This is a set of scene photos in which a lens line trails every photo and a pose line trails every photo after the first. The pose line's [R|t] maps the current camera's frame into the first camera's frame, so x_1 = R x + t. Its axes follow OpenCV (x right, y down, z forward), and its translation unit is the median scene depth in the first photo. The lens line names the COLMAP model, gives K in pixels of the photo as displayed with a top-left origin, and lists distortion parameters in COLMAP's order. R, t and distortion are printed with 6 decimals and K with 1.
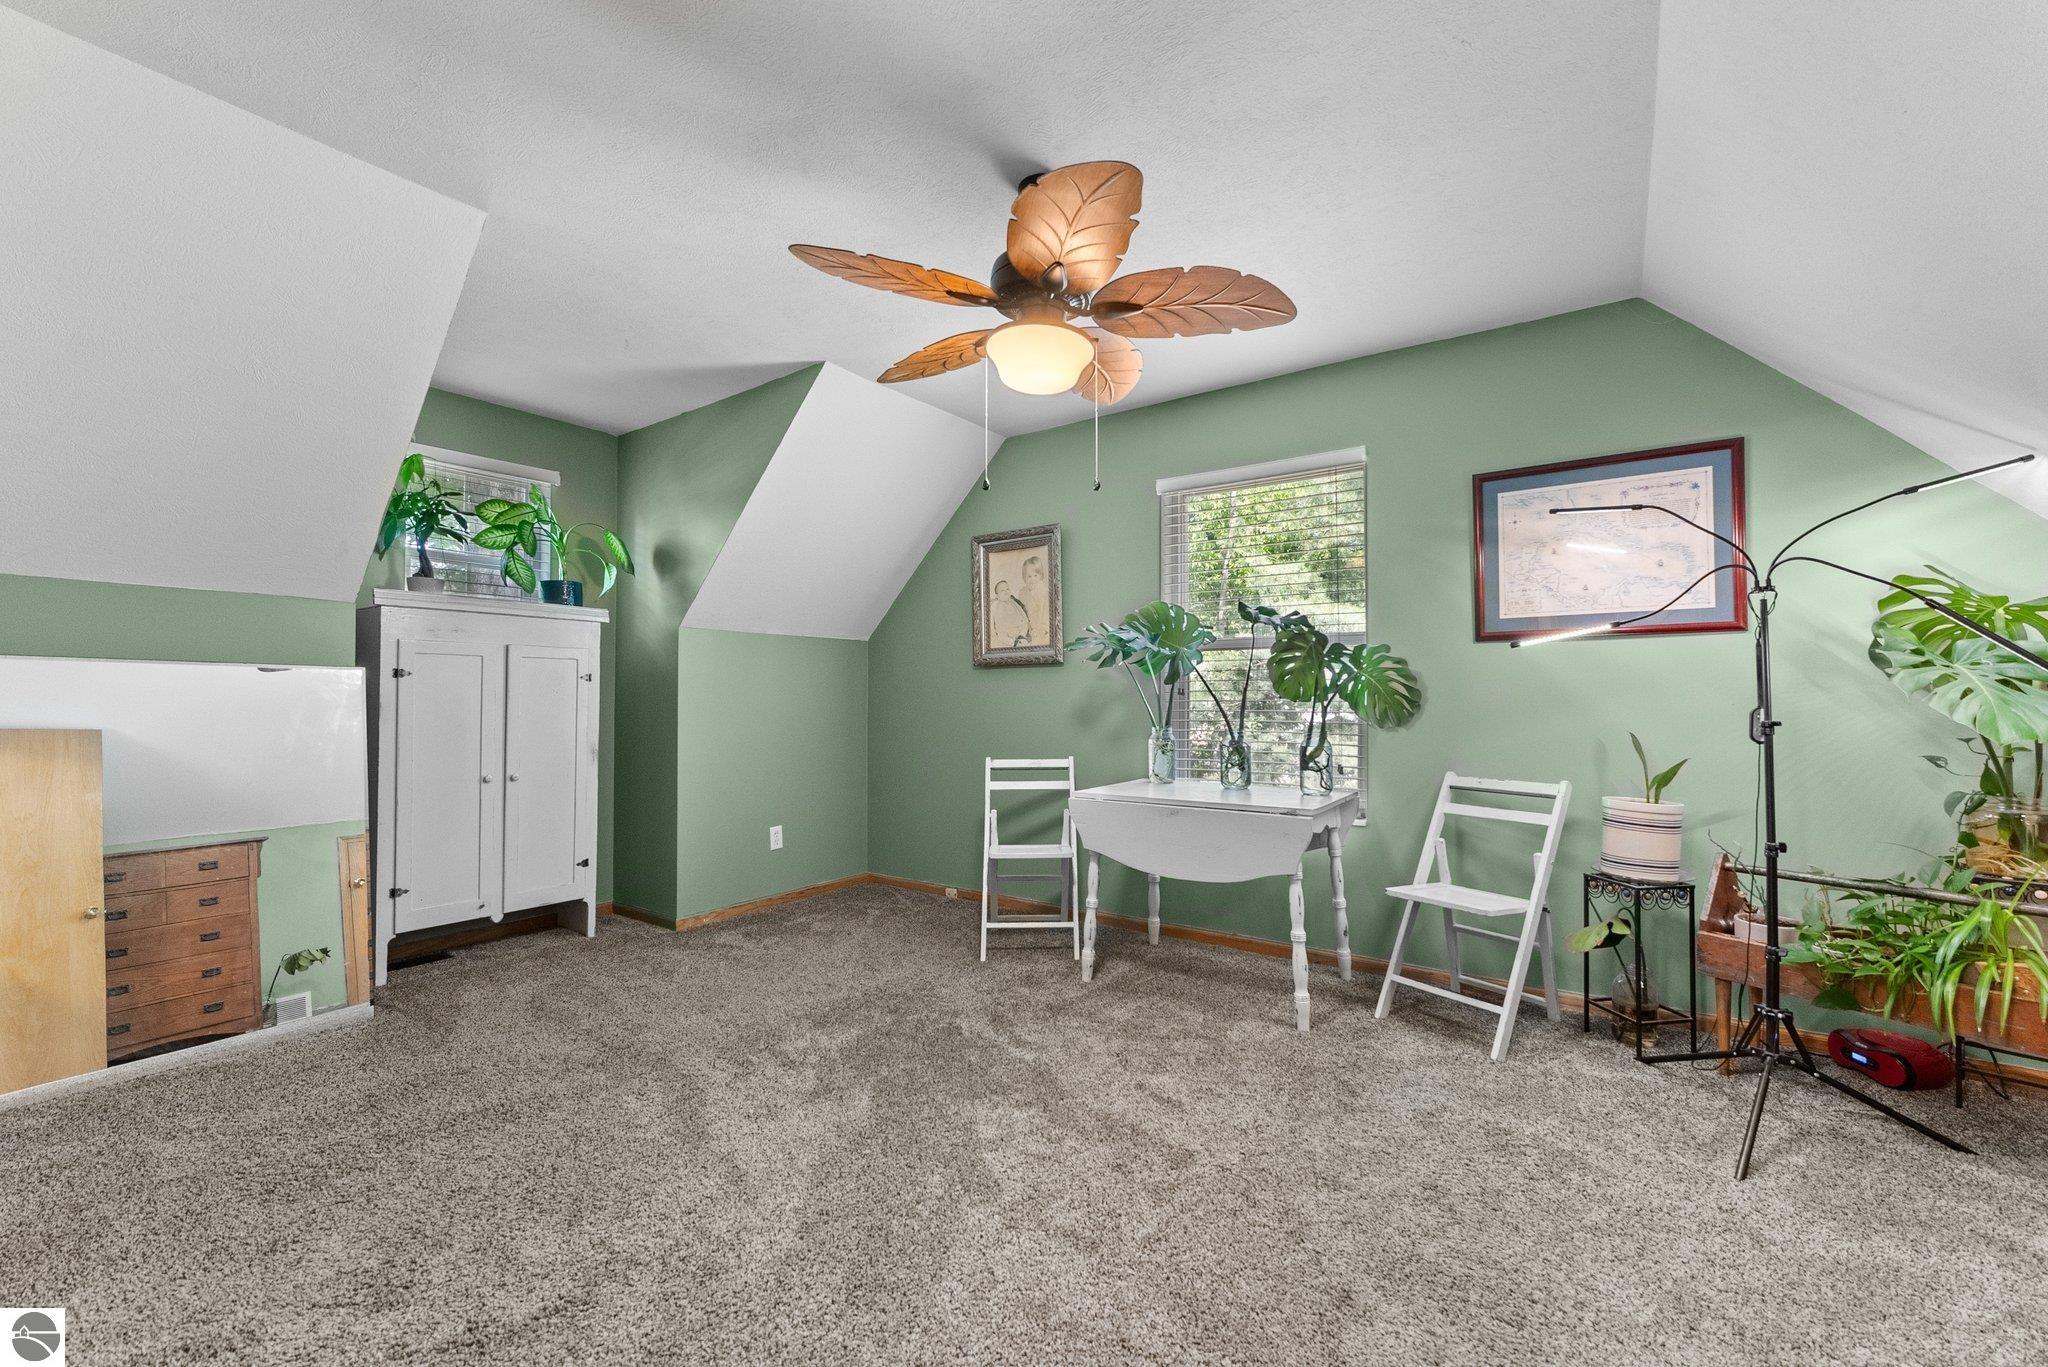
lens RADIAL K [[828.8, 0, 1024.0], [0, 828.8, 683.5], [0, 0, 1]] dist [-0.001996, -0.000068]
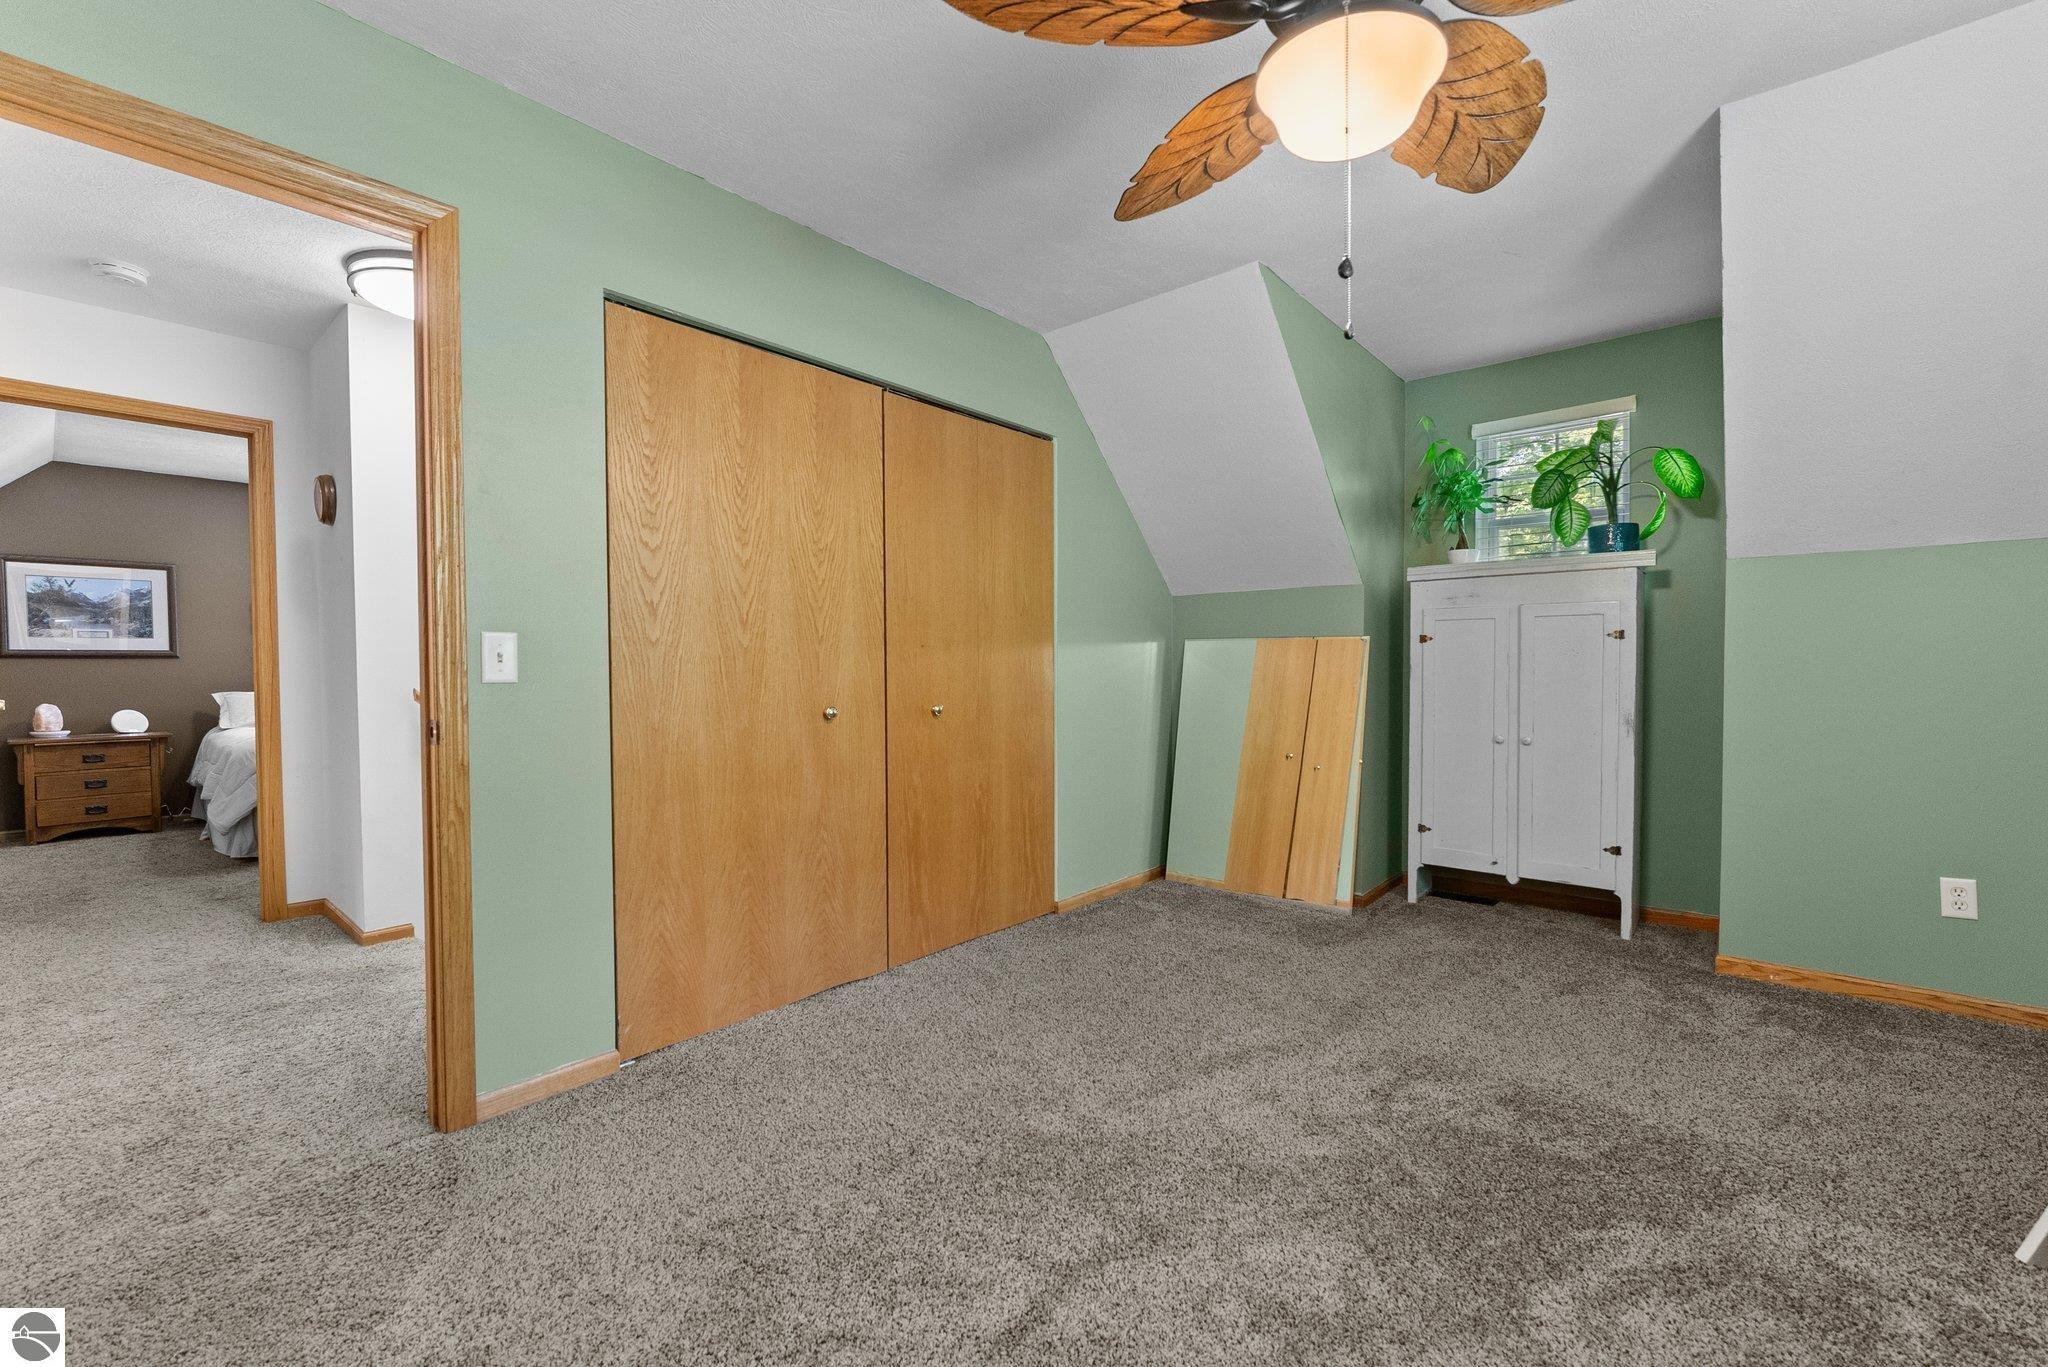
lens RADIAL K [[825.3, 0, 1024.0], [0, 825.3, 683.5], [0, 0, 1]] dist [0.000539, 0.000184]
pose [[-0.083362, 0.022753, -0.996260, 0.432315], [0.026746, 0.999430, 0.020588, 0.010734], [0.996160, -0.024930, -0.083923, 0.540311]]
